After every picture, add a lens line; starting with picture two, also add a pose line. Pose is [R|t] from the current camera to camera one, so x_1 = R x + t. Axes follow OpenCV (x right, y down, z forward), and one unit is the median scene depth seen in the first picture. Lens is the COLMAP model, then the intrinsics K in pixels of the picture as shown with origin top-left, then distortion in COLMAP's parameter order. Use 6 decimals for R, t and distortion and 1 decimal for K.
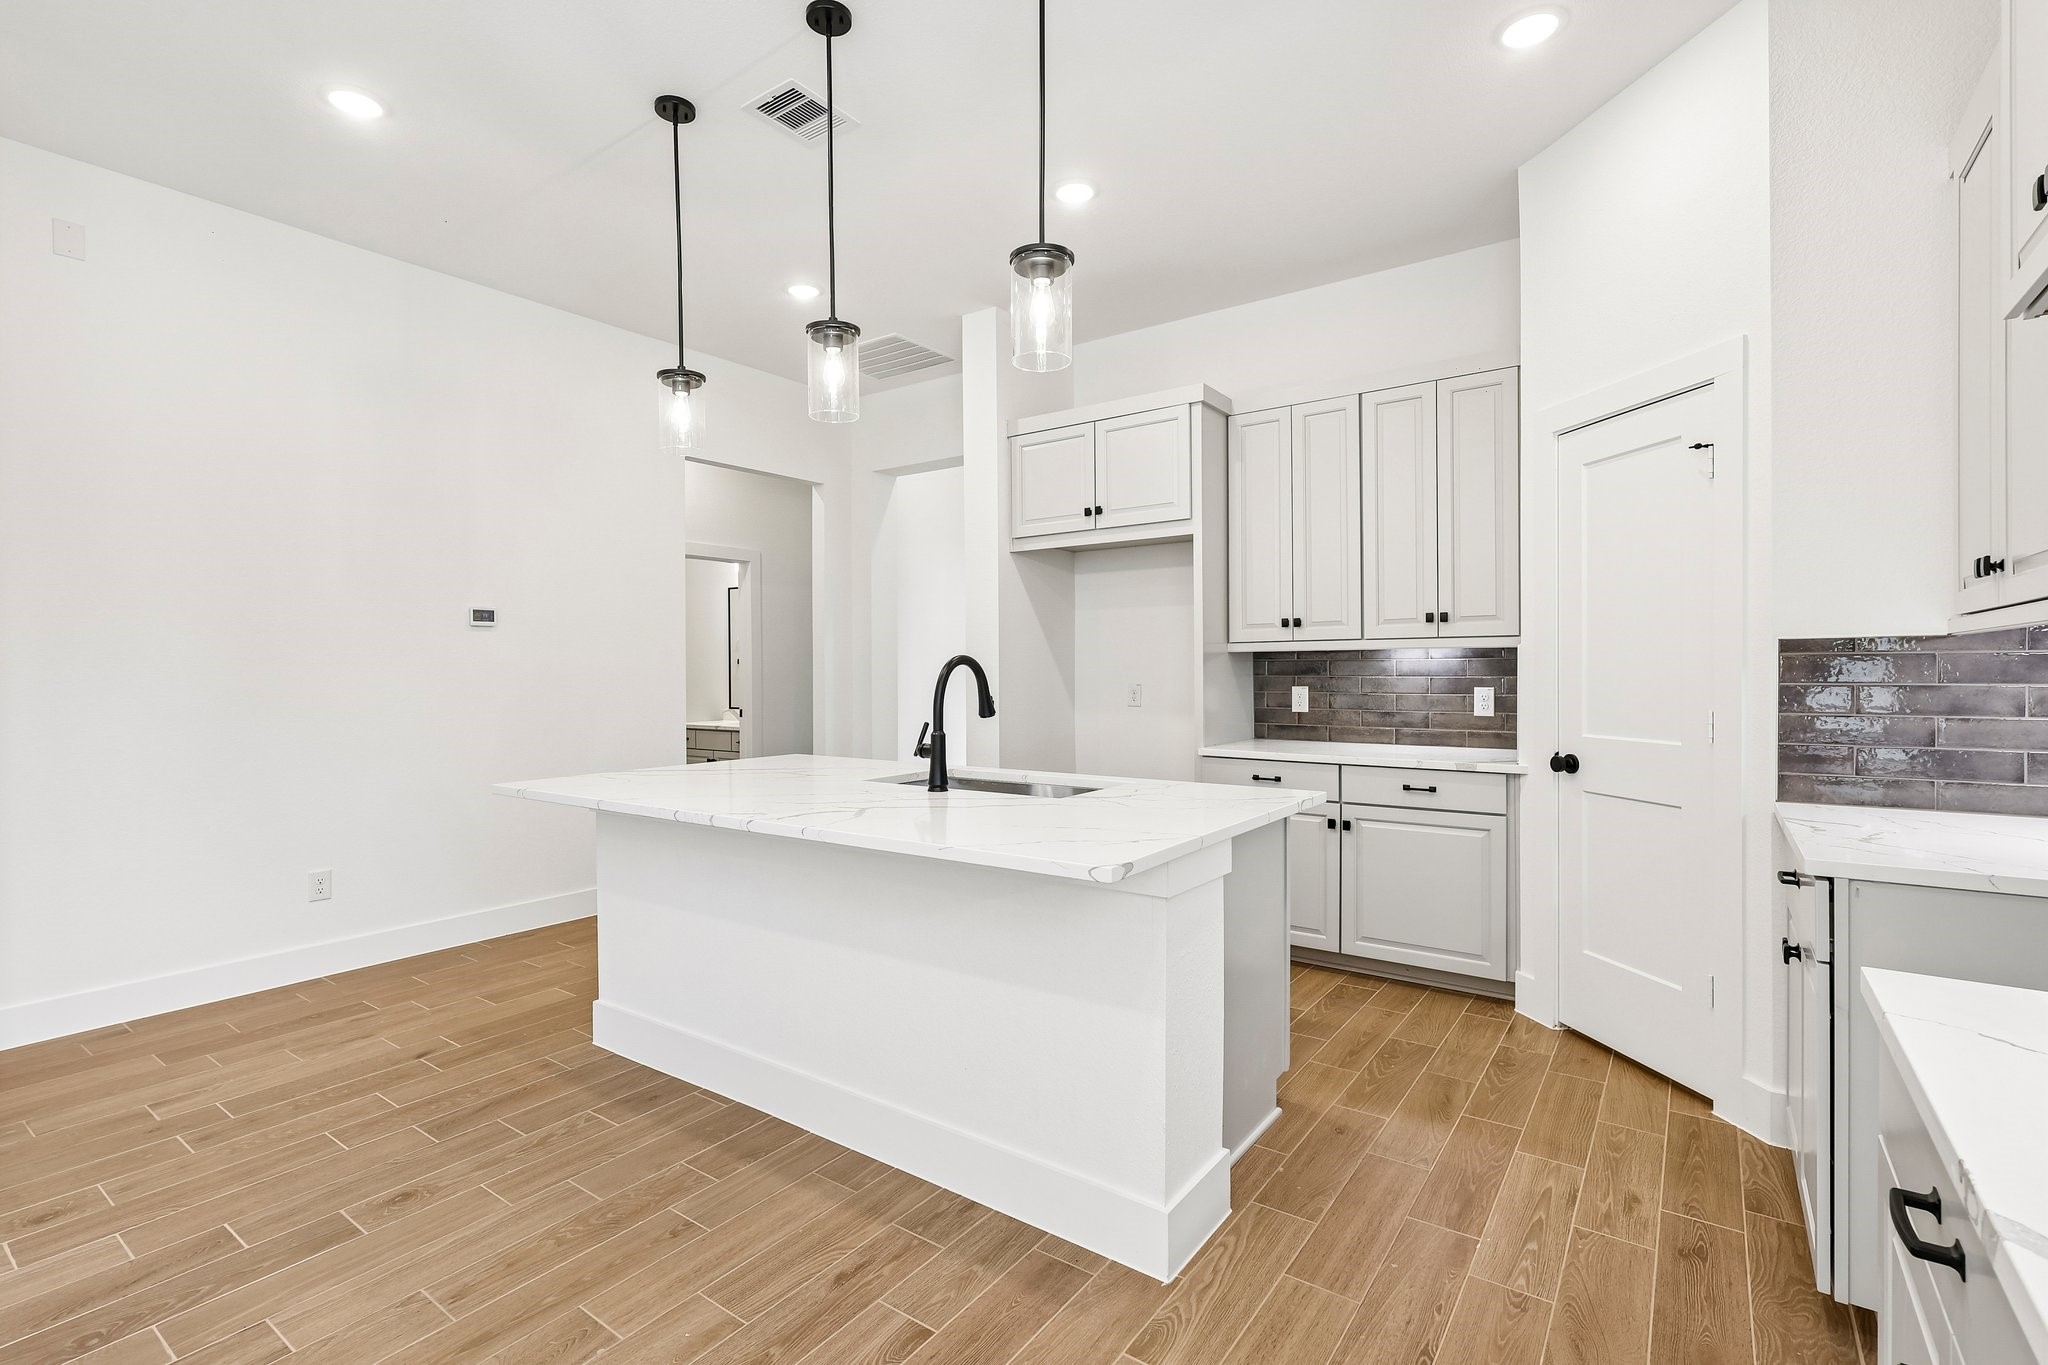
lens RADIAL K [[943.8, 0, 1049.5], [0, 943.8, 681.1], [0, 0, 1]] dist [-0.000476, 0.000147]
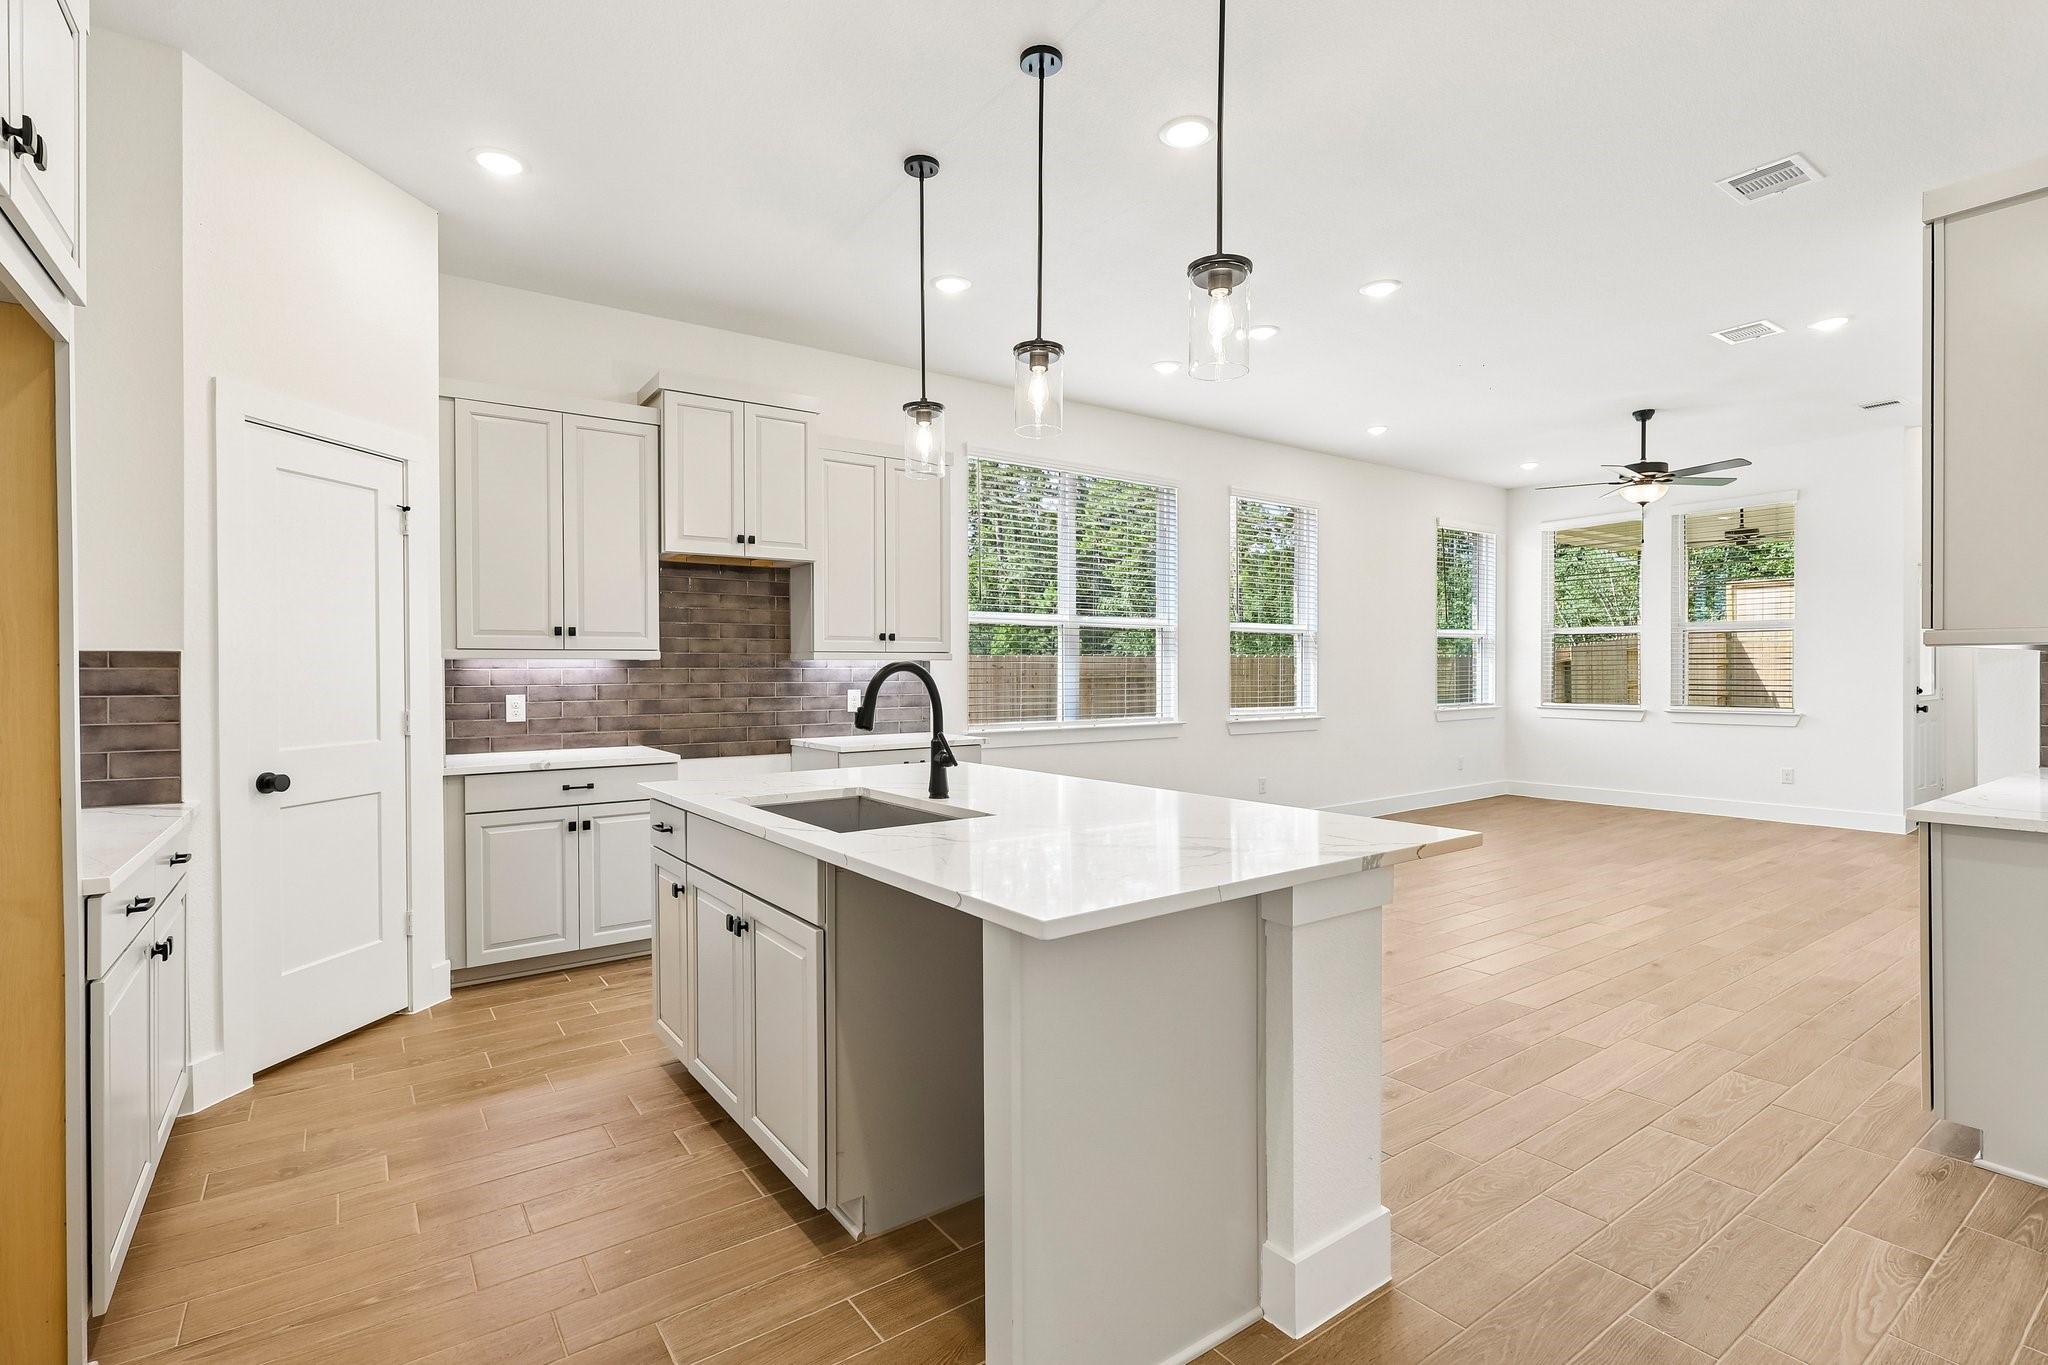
lens RADIAL K [[1013.2, 0, 1016.9], [0, 1013.2, 659.7], [0, 0, 1]] dist [-0.000859, 0.000033]
pose [[-0.934377, 0.005039, 0.356250, -0.587404], [0.008886, 0.999919, 0.009163, -0.048397], [-0.356174, 0.011728, -0.934346, 1.958587]]
